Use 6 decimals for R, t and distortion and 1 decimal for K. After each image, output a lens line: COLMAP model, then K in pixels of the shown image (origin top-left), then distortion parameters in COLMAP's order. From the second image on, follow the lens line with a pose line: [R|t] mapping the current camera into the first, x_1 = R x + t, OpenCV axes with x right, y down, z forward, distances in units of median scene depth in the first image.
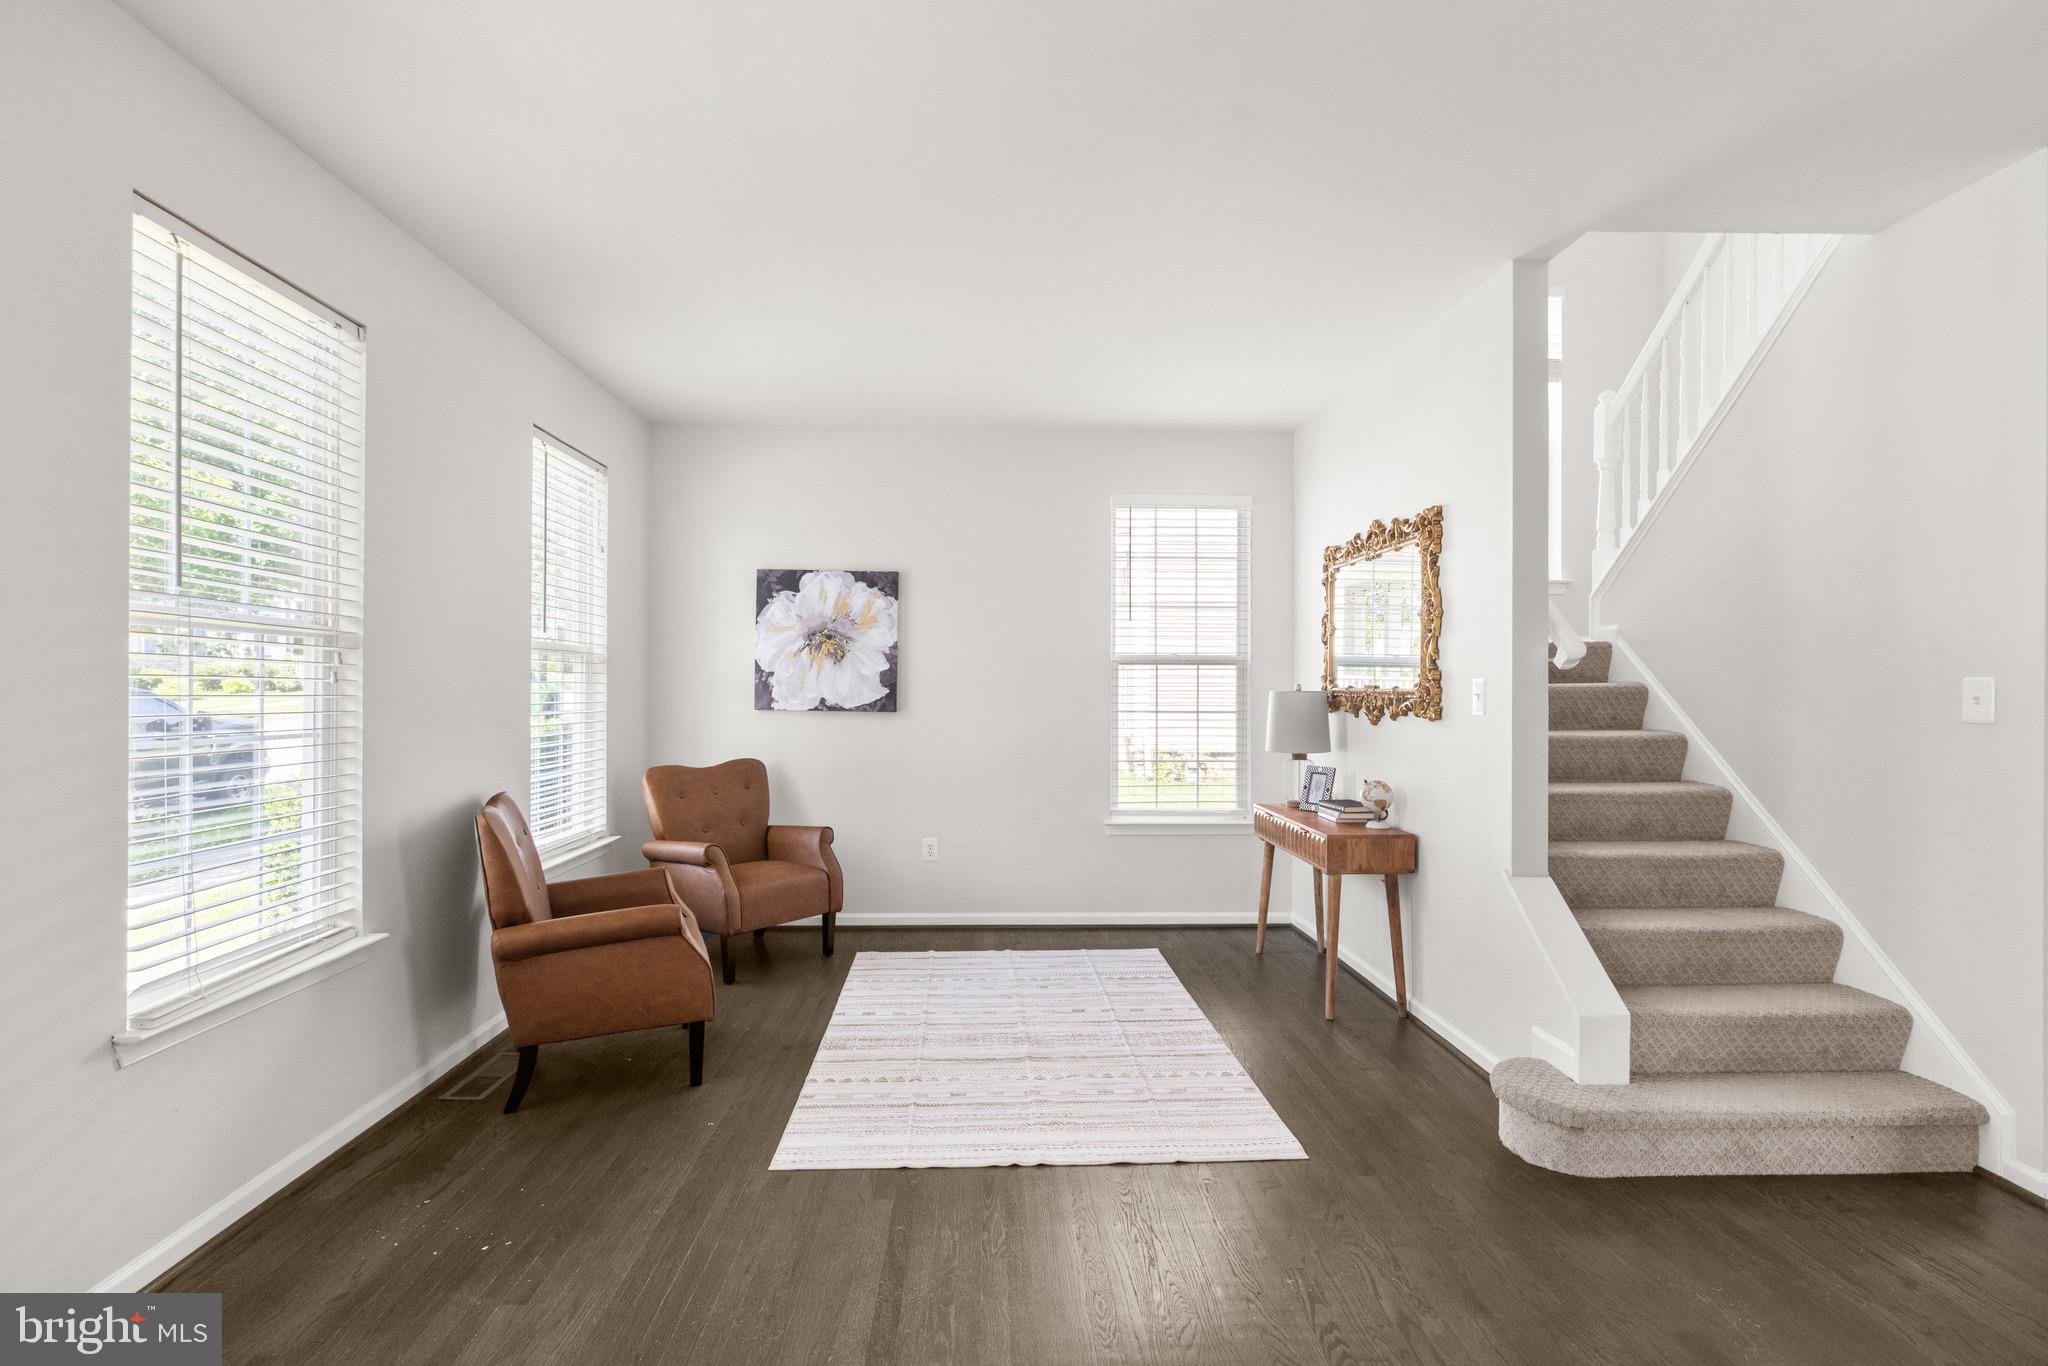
lens RADIAL K [[910.6, 0, 1024.0], [0, 910.6, 683.0], [0, 0, 1]] dist [-0.001249, -0.000094]
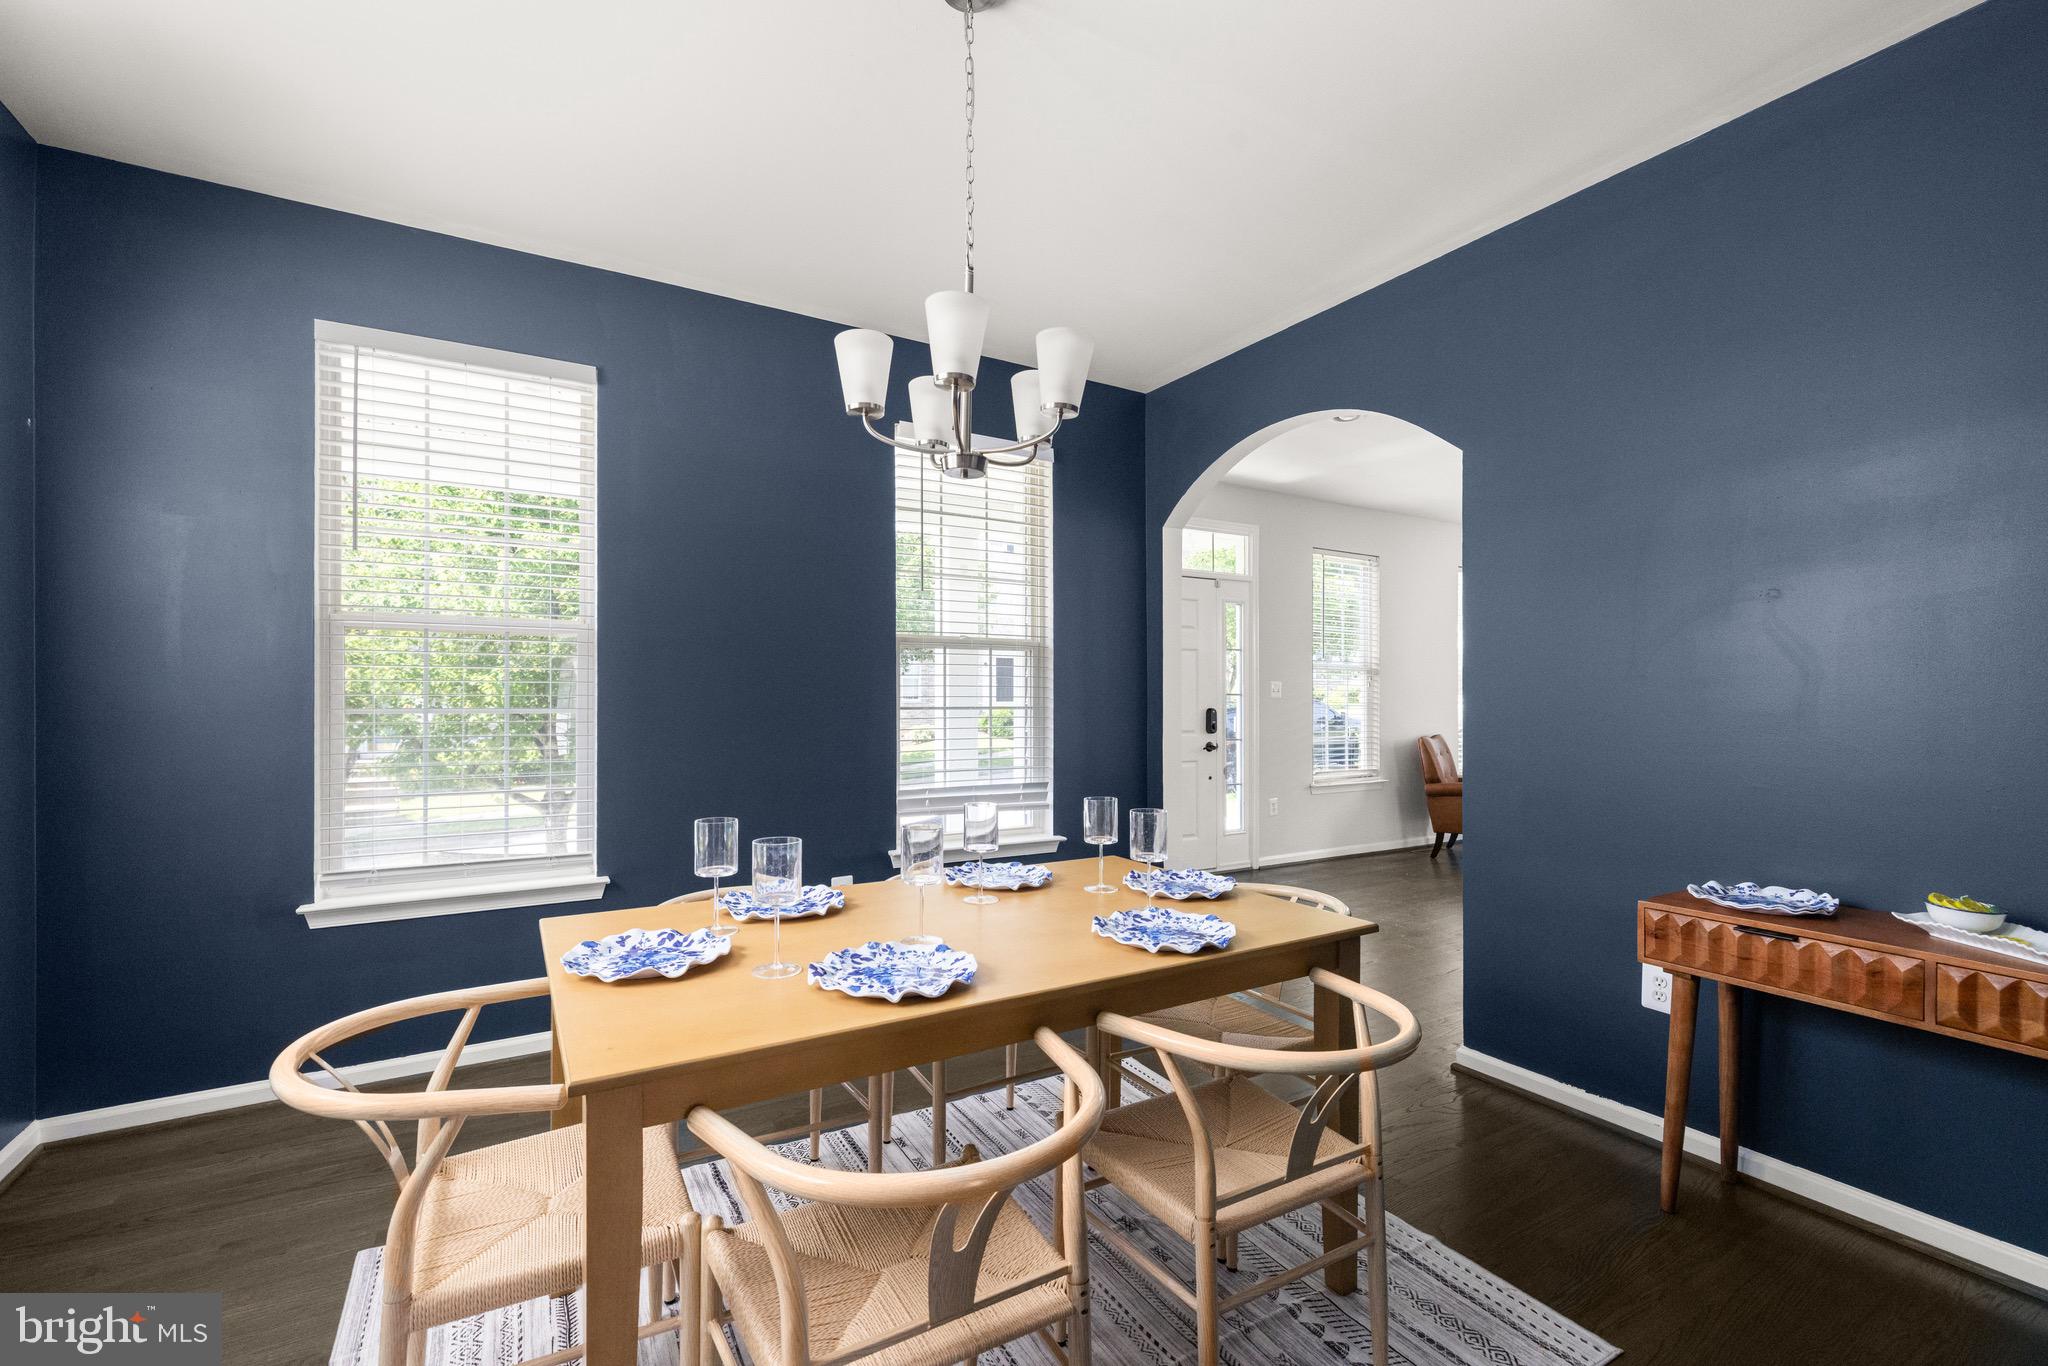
lens RADIAL K [[886.4, 0, 1024.0], [0, 886.4, 683.0], [0, 0, 1]] dist [0.020634, -0.000033]
pose [[0.482088, -0.010214, -0.876063, 1.032906], [0.006302, 0.999947, -0.008190, 0.005518], [0.876100, -0.001573, 0.482127, -1.148979]]
